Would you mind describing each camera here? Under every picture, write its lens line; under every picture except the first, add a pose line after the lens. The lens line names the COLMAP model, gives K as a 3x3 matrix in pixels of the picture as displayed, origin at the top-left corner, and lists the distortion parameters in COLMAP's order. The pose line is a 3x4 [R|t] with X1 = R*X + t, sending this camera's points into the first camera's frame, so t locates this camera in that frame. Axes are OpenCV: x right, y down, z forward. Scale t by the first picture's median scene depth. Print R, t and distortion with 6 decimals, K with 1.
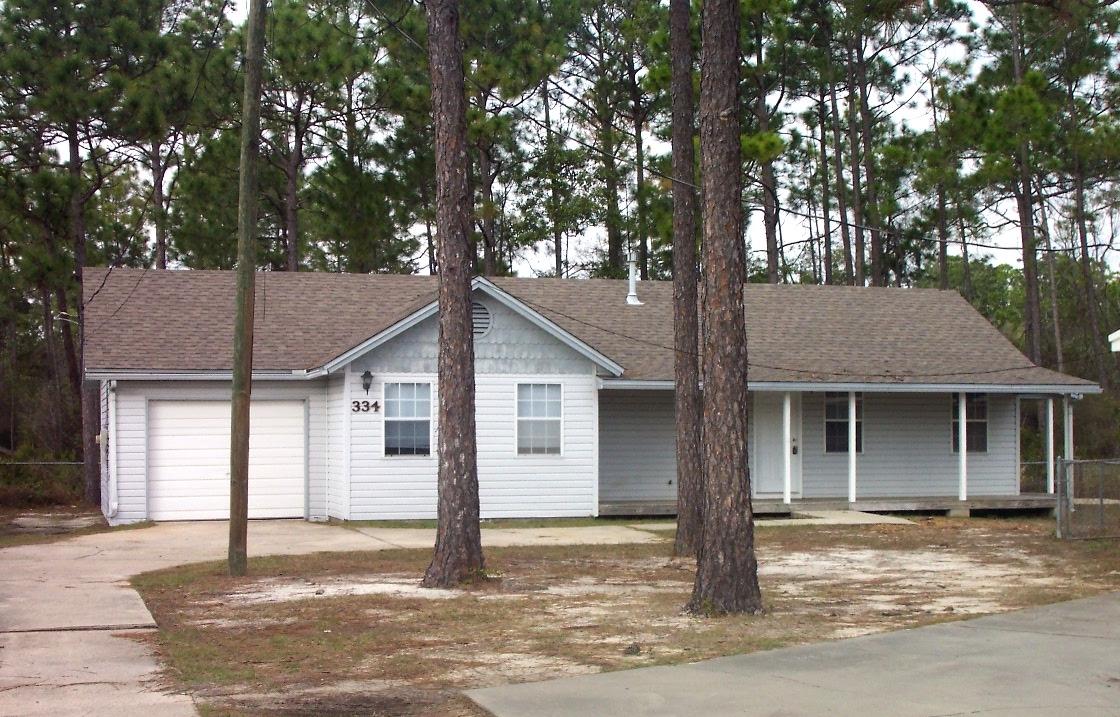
lens RADIAL K [[1515.7, 0, 534.1], [0, 1515.7, 372.8], [0, 0, 1]] dist [-0.014961, 0.041885]
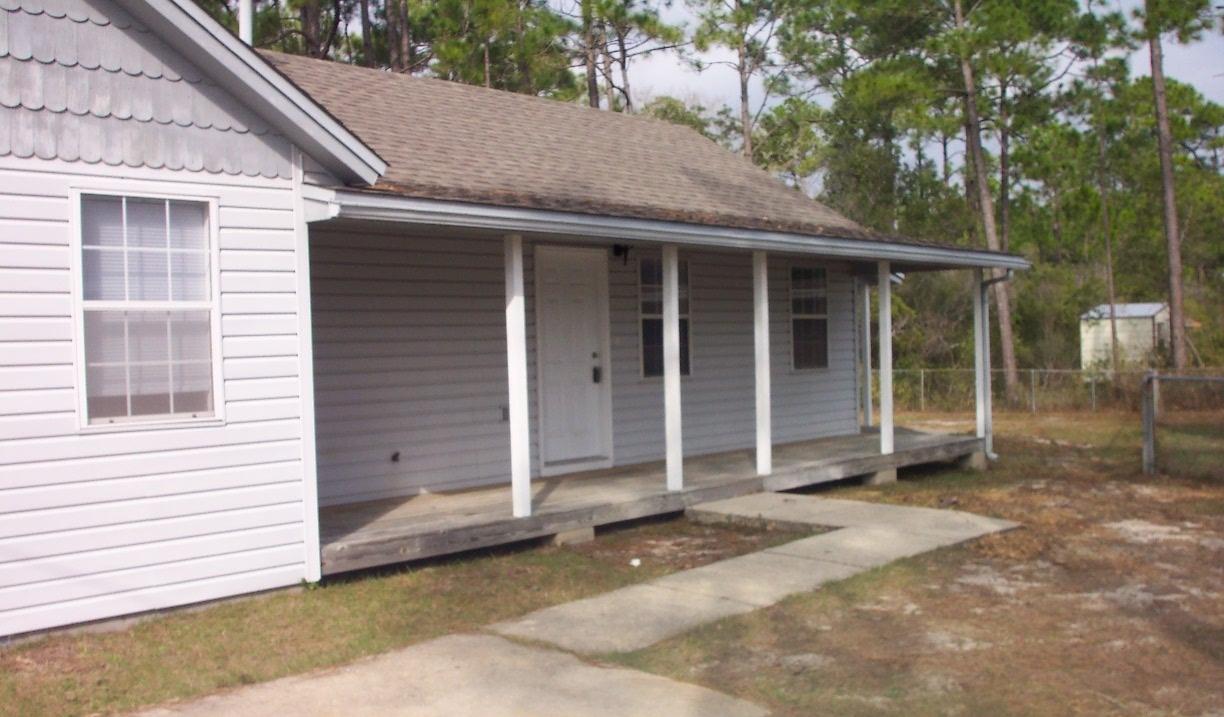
lens RADIAL K [[1250.6, 0, 612.0], [0, 1250.6, 358.5], [0, 0, 1]] dist [-0.083219, -0.009997]
pose [[0.852785, -0.027993, 0.521512, -0.046232], [0.005801, 0.999009, 0.044138, 0.027969], [-0.522231, -0.034615, 0.852102, 0.664918]]
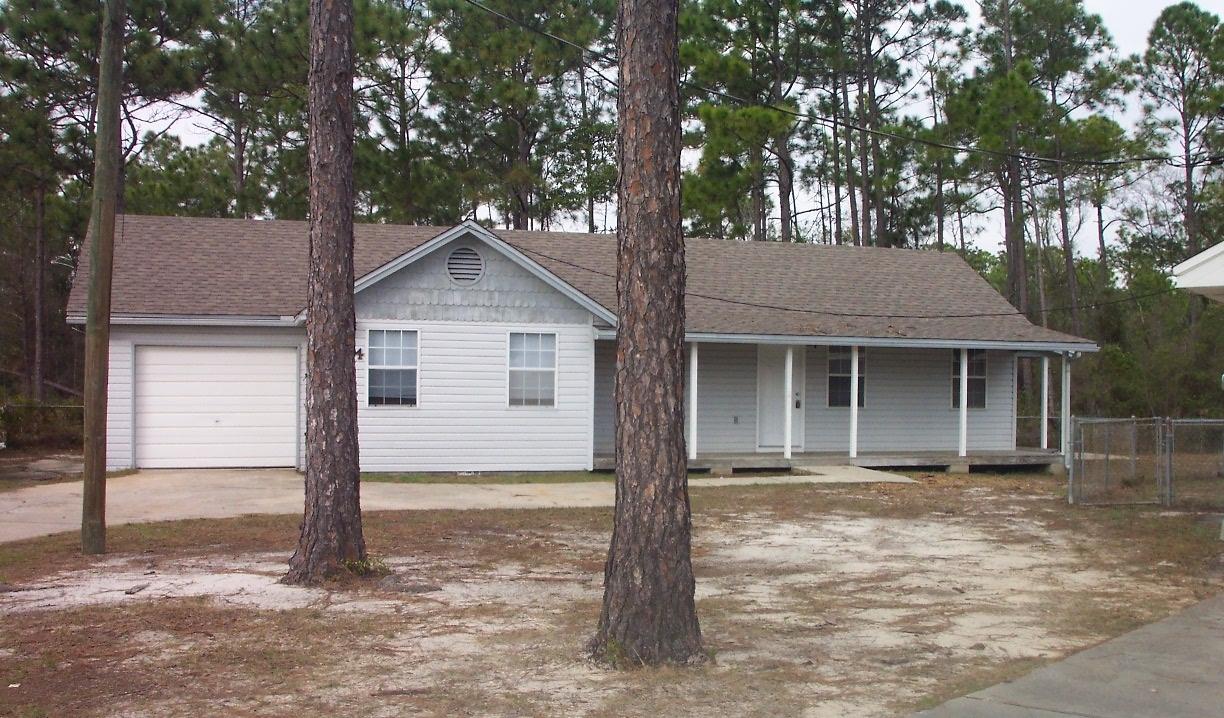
lens RADIAL K [[1250.6, 0, 612.0], [0, 1250.6, 359.0], [0, 0, 1]] dist [-0.083219, -0.009997]
pose [[0.999862, 0.012381, 0.011055, 0.041718], [-0.012592, 0.999736, 0.019204, 0.007193], [-0.010814, -0.019341, 0.999754, 0.184454]]
